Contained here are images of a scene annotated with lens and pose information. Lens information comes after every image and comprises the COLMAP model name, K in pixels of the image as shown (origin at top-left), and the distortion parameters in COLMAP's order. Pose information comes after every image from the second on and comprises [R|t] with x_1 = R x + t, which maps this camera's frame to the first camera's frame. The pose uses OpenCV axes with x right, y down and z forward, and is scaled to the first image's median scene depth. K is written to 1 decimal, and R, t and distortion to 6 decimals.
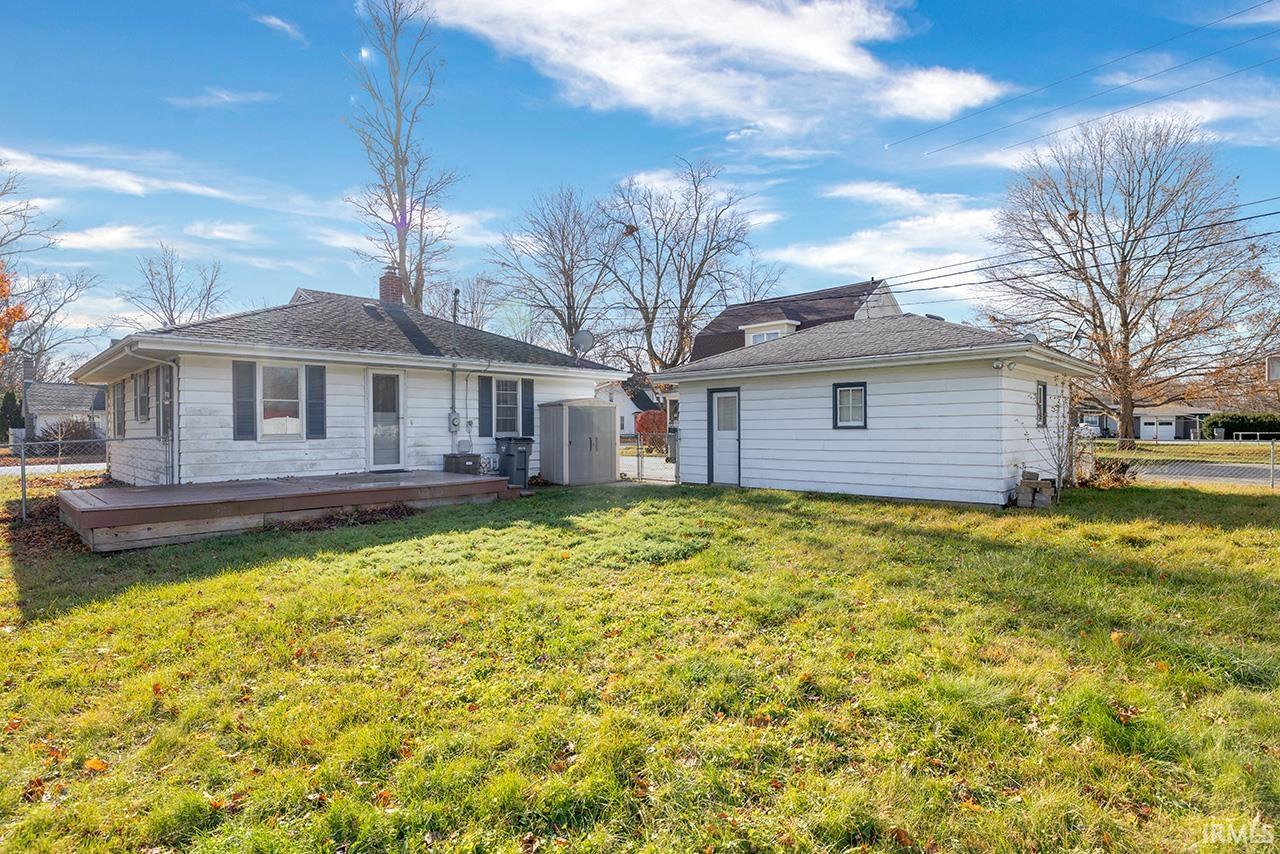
lens RADIAL K [[645.4, 0, 640.0], [0, 645.4, 427.0], [0, 0, 1]] dist [0.001495, 0.000834]
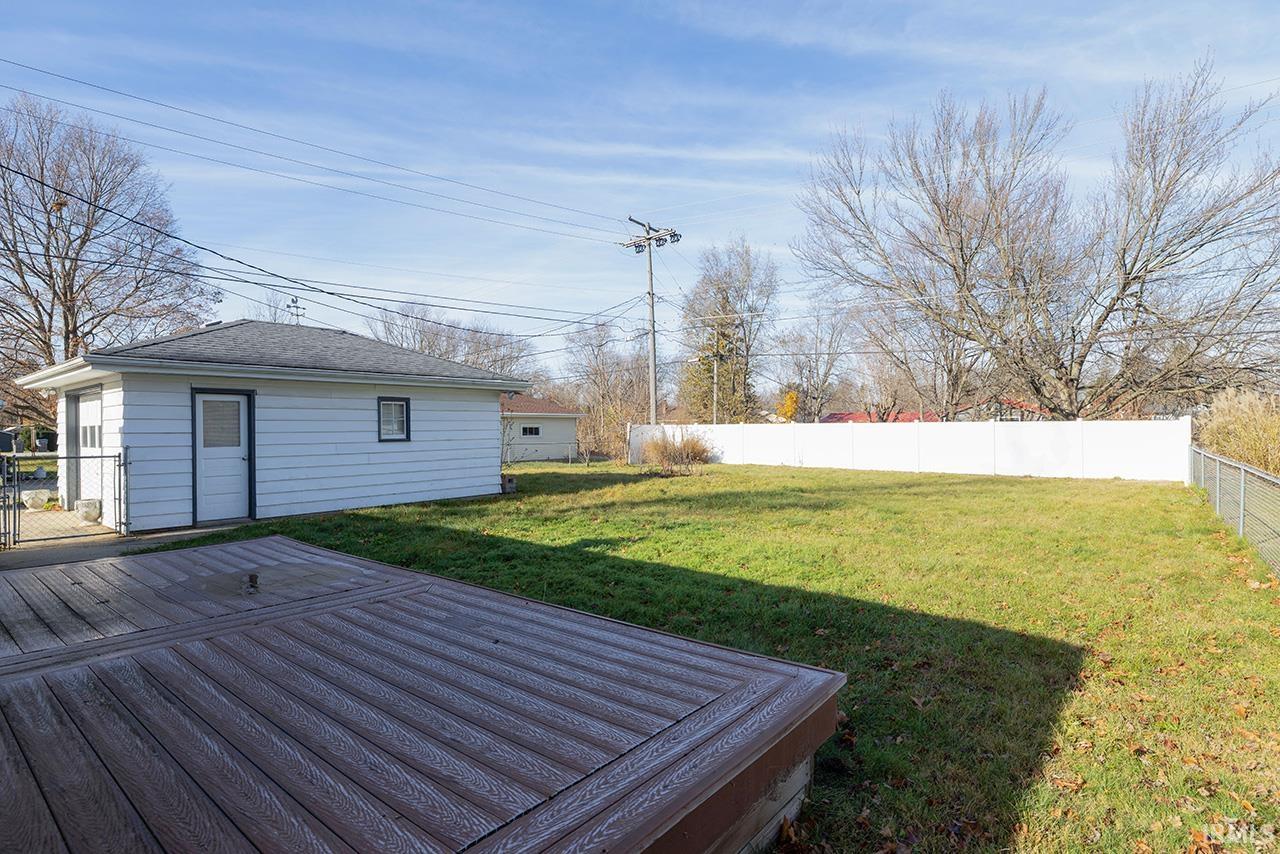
lens RADIAL K [[645.4, 0, 640.0], [0, 645.4, 427.0], [0, 0, 1]] dist [0.001495, 0.000834]
pose [[-0.083103, 0.007211, 0.996515, -0.703049], [0.004445, 0.999967, -0.006865, -0.011070], [-0.996531, 0.003859, -0.083132, 0.651782]]
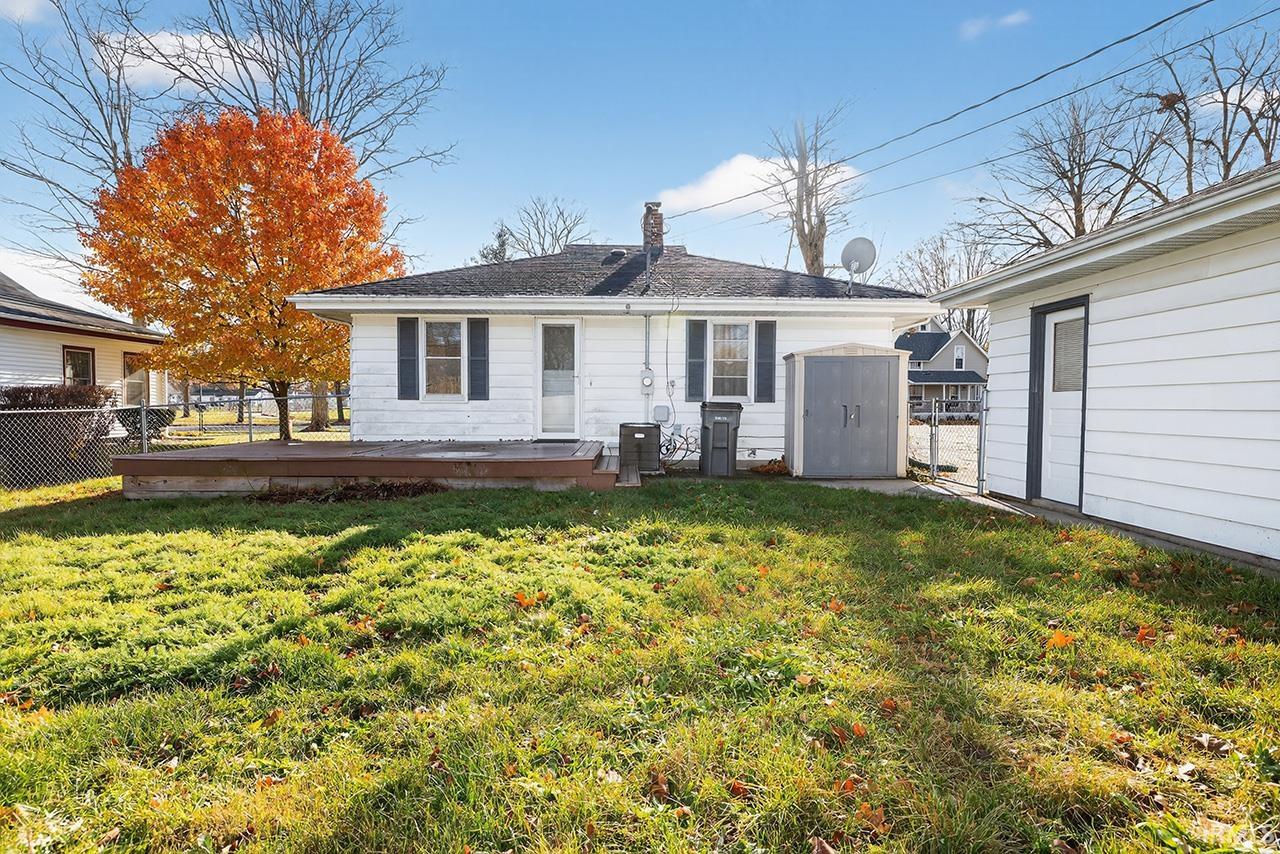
lens RADIAL K [[645.4, 0, 640.0], [0, 645.4, 427.0], [0, 0, 1]] dist [0.001495, 0.000834]
pose [[0.709053, 0.034817, -0.704295, 0.273768], [-0.008573, 0.999132, 0.040761, 0.016337], [0.705103, -0.022863, 0.708736, 0.487639]]
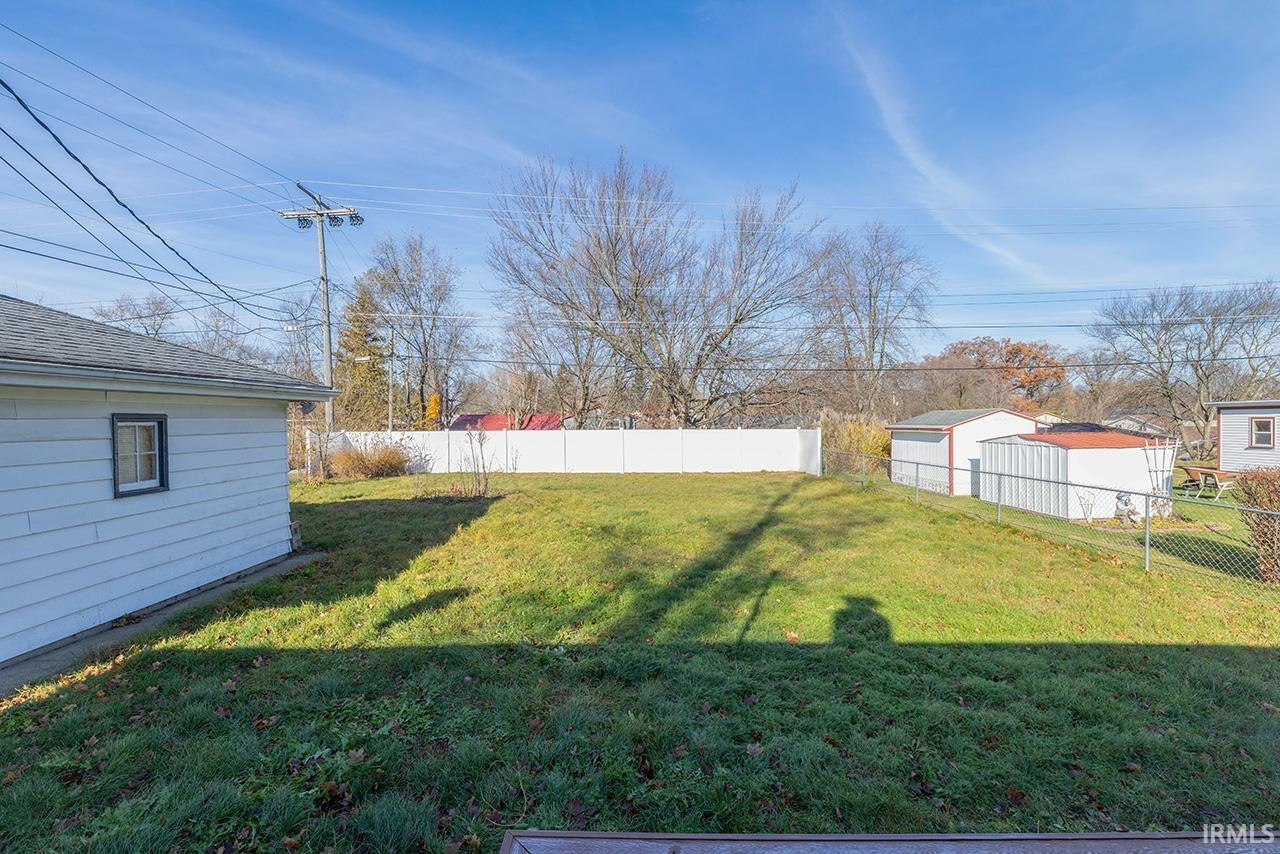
lens RADIAL K [[578.7, 0, 638.9], [0, 578.7, 420.5], [0, 0, 1]] dist [0.001344, 0.000526]
pose [[-0.695374, 0.009954, 0.718580, -0.335907], [0.007645, 0.999950, -0.006453, -0.052878], [-0.718608, 0.001006, -0.695415, 0.980197]]
